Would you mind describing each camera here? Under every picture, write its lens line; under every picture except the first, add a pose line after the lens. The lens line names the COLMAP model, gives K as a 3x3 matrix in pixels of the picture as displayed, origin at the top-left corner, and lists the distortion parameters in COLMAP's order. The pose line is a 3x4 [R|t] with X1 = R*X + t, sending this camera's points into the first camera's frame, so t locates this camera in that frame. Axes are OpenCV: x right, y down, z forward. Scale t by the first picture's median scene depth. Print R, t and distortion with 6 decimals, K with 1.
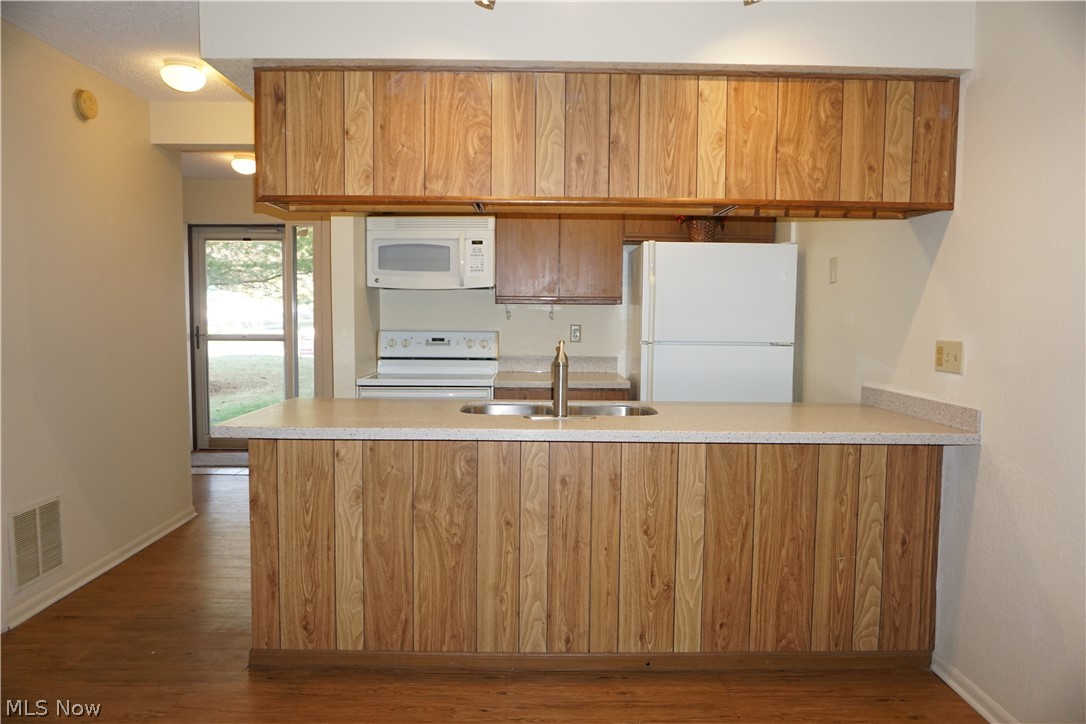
lens RADIAL K [[730.2, 0, 543.0], [0, 730.2, 362.0], [0, 0, 1]] dist [-0.045084, 0.039958]
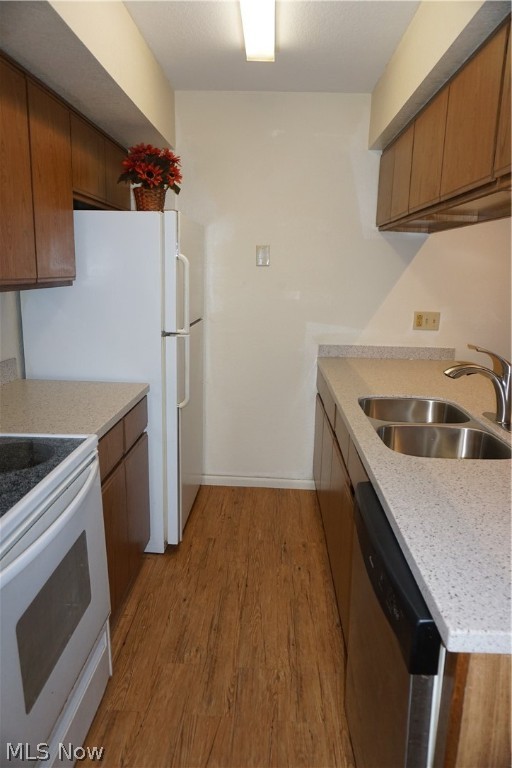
lens RADIAL K [[516.4, 0, 254.3], [0, 516.4, 378.6], [0, 0, 1]] dist [-0.045084, 0.039958]
pose [[0.056172, -0.219120, 0.974080, -0.680959], [0.043171, 0.975241, 0.216892, -0.153847], [-0.997487, 0.029869, 0.064240, 1.309012]]
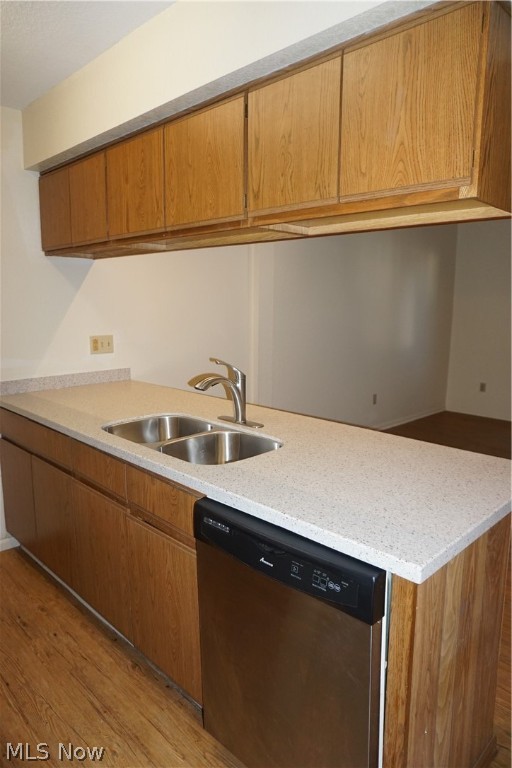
lens RADIAL K [[516.4, 0, 254.3], [0, 516.4, 378.6], [0, 0, 1]] dist [-0.045084, 0.039958]
pose [[-0.684150, -0.124059, 0.718713, -0.592620], [0.039996, 0.977563, 0.206813, -0.166458], [-0.728244, 0.170237, -0.663837, 1.542365]]
